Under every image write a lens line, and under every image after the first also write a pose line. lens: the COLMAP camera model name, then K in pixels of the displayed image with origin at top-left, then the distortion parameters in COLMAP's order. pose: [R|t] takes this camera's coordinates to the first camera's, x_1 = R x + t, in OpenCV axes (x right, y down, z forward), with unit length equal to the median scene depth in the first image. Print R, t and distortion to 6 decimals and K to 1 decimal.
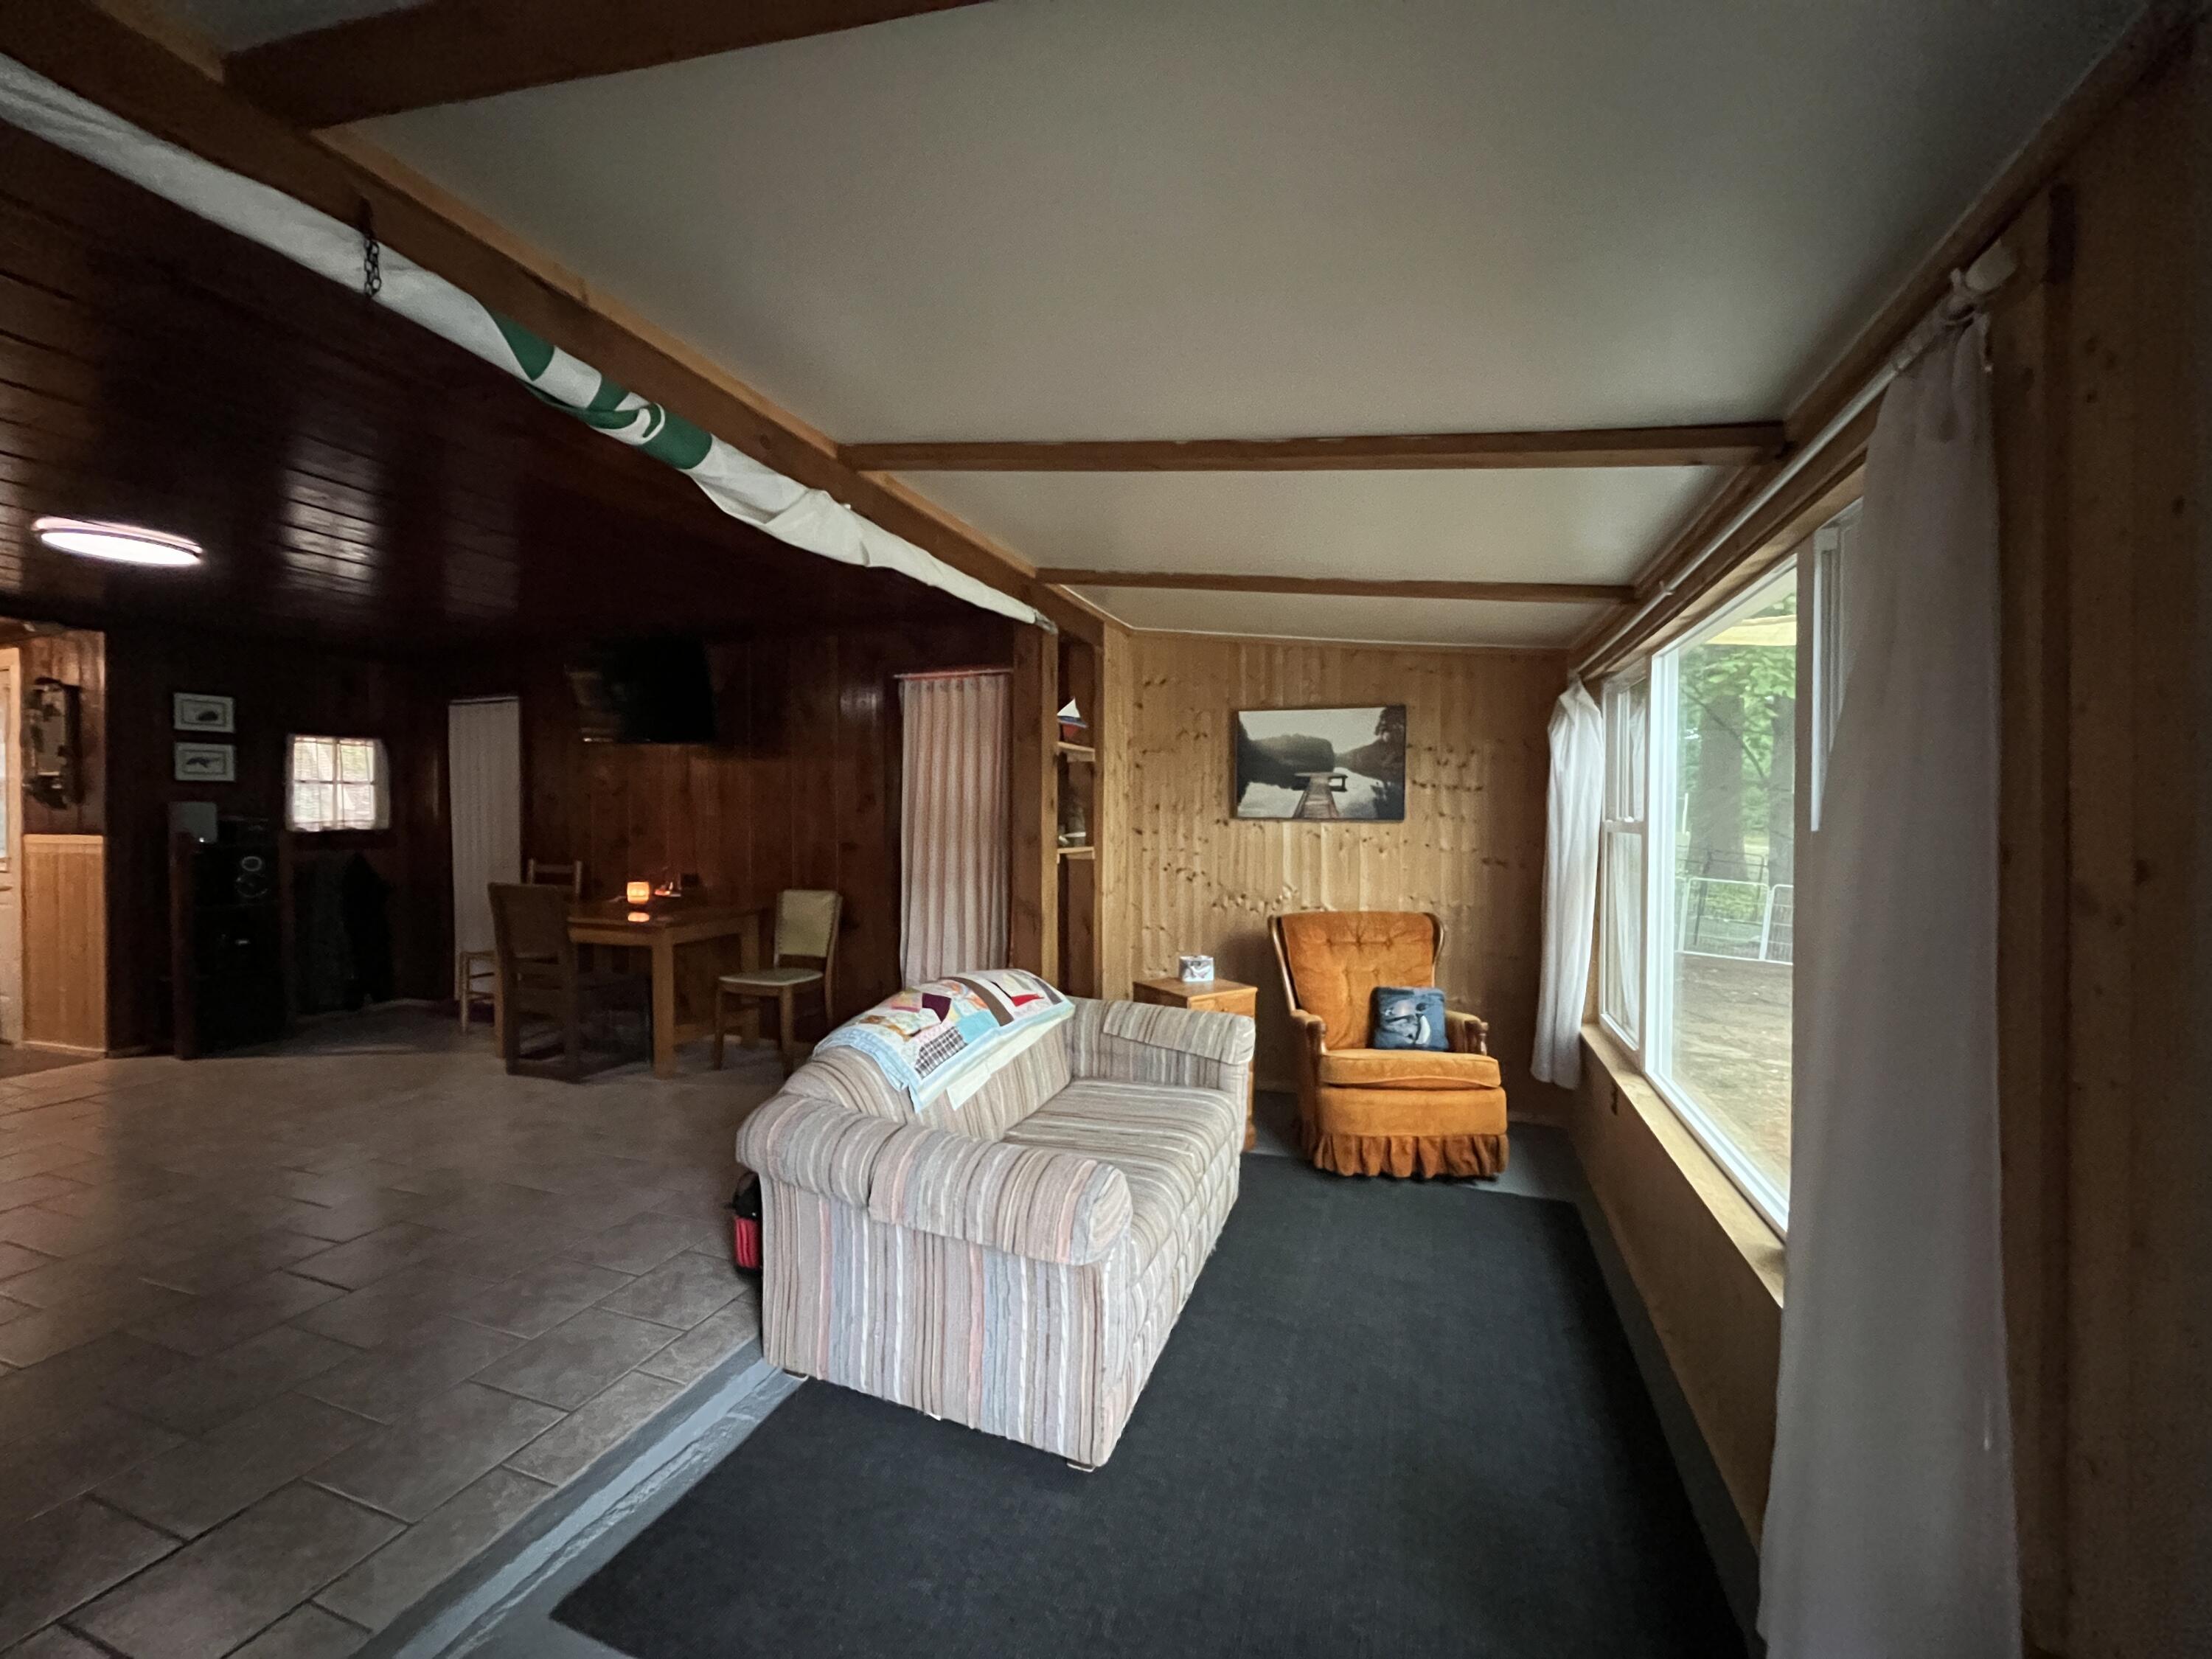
lens RADIAL K [[894.6, 0, 1100.0], [0, 894.6, 827.4], [0, 0, 1]] dist [-0.002618, 0.000217]
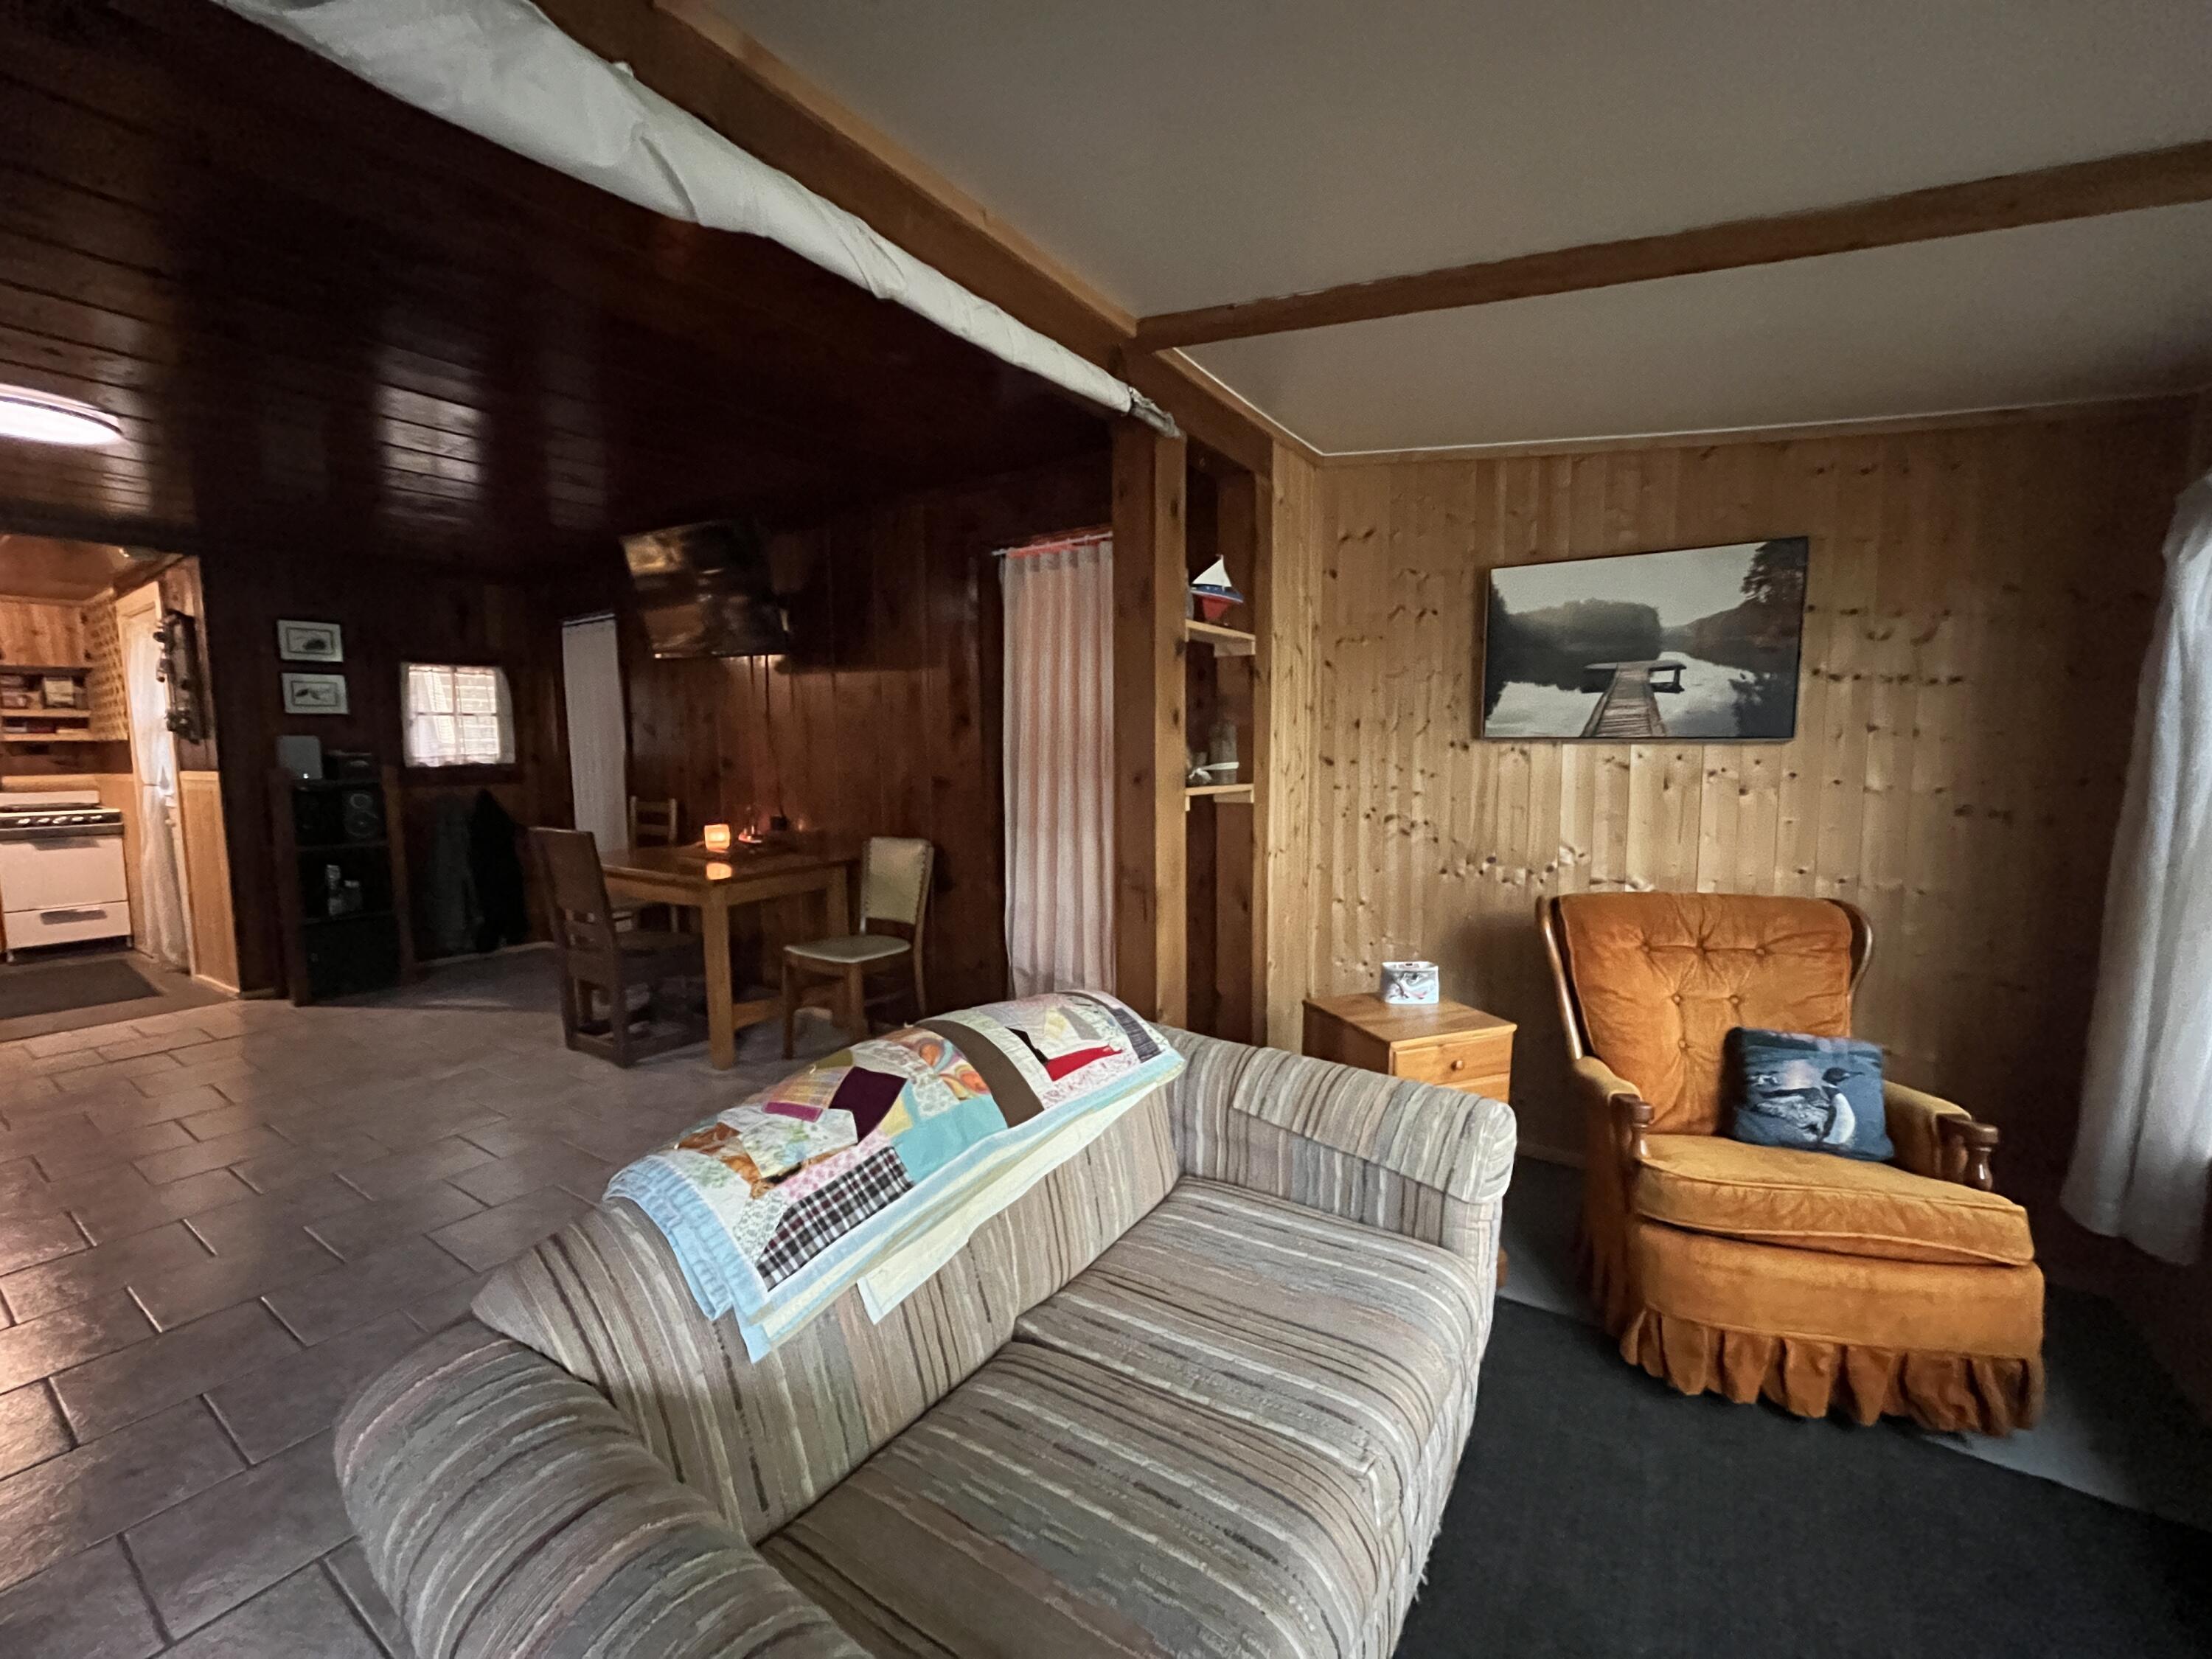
lens RADIAL K [[894.6, 0, 1100.0], [0, 894.6, 827.4], [0, 0, 1]] dist [-0.002618, 0.000217]
pose [[0.970503, 0.011802, -0.240800, 0.043351], [0.006780, 0.997070, 0.076195, 0.002123], [0.240993, -0.075580, 0.967579, 0.325349]]
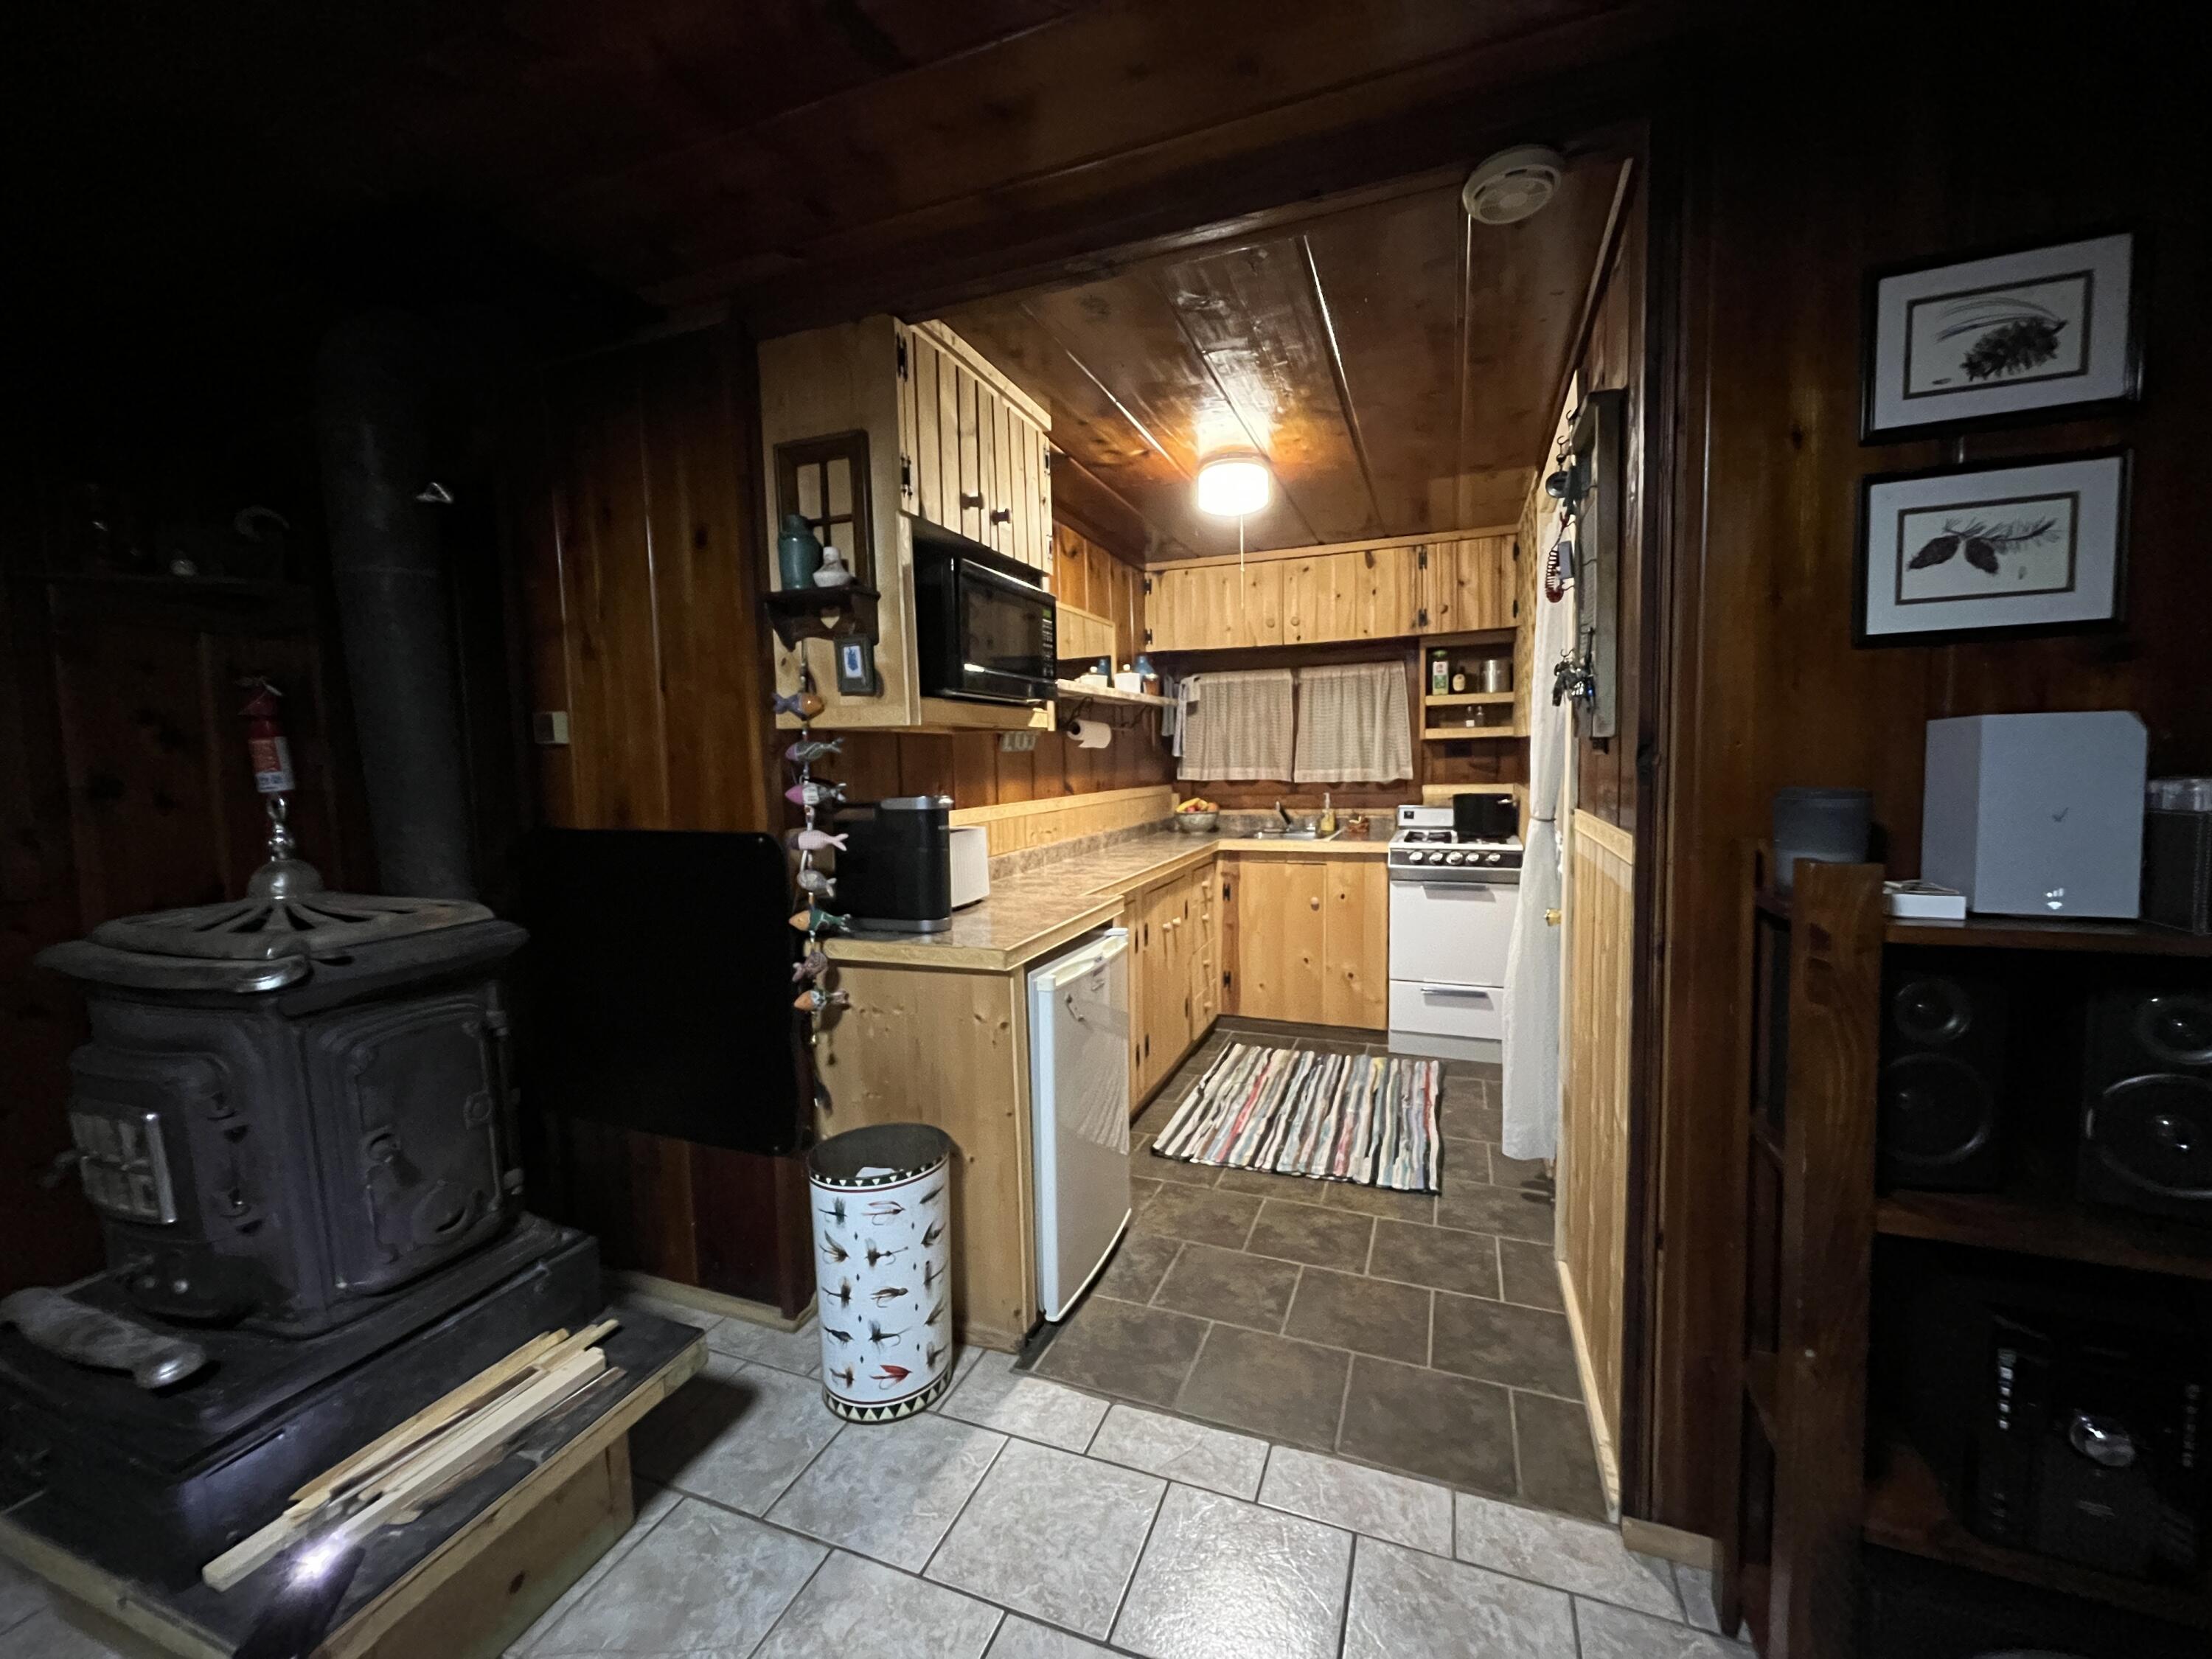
lens RADIAL K [[891.7, 0, 1102.5], [0, 891.7, 823.9], [0, 0, 1]] dist [-0.002939, 0.000968]
pose [[-0.025144, 0.078611, -0.996588, -0.899920], [0.015789, 0.996810, 0.078230, -0.026251], [0.999559, -0.013769, -0.026305, 0.917768]]
